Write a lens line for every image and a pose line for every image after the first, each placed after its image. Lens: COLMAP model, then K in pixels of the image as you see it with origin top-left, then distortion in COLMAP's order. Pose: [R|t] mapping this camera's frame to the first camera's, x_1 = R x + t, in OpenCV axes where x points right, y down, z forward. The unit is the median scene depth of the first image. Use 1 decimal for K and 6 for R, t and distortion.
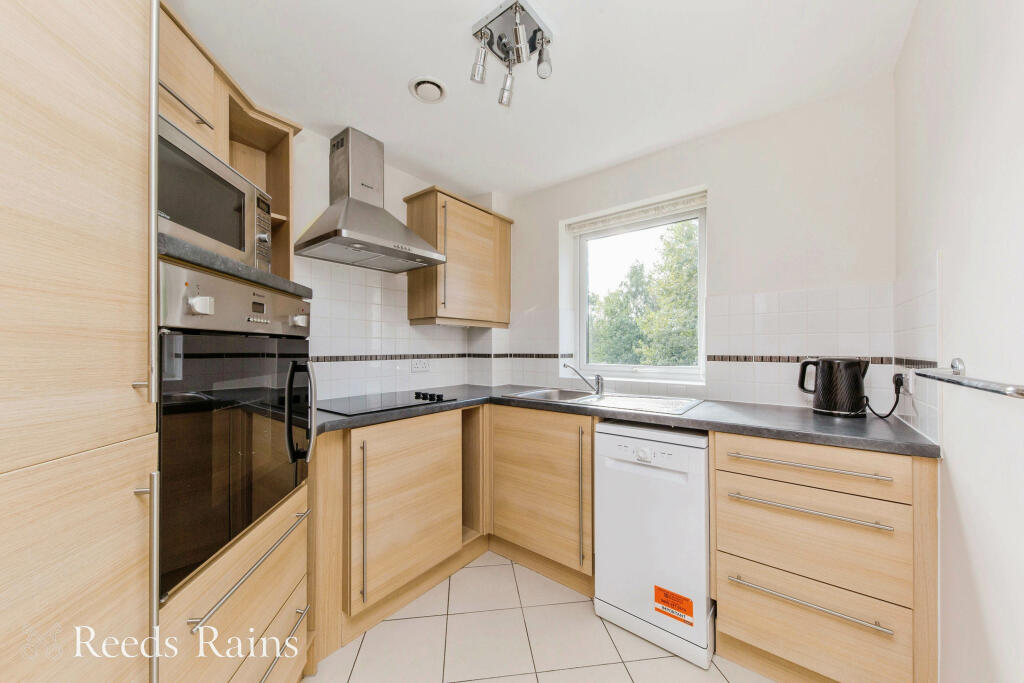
lens RADIAL K [[357.7, 0, 513.0], [0, 357.7, 347.2], [0, 0, 1]] dist [-0.000953, -0.000011]
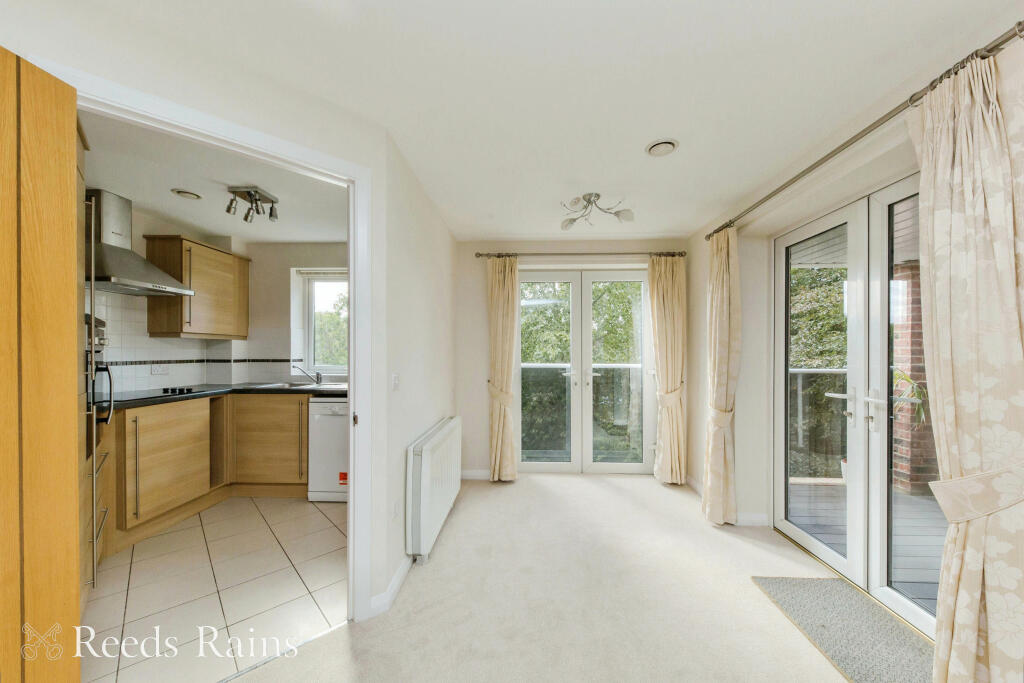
lens RADIAL K [[357.0, 0, 509.2], [0, 357.0, 353.8], [0, 0, 1]] dist [-0.000521, -0.000455]
pose [[0.801006, -0.000127, 0.598656, -0.031152], [-0.004377, 0.999972, 0.006069, -0.017990], [-0.598640, -0.007482, 0.800983, -0.812381]]
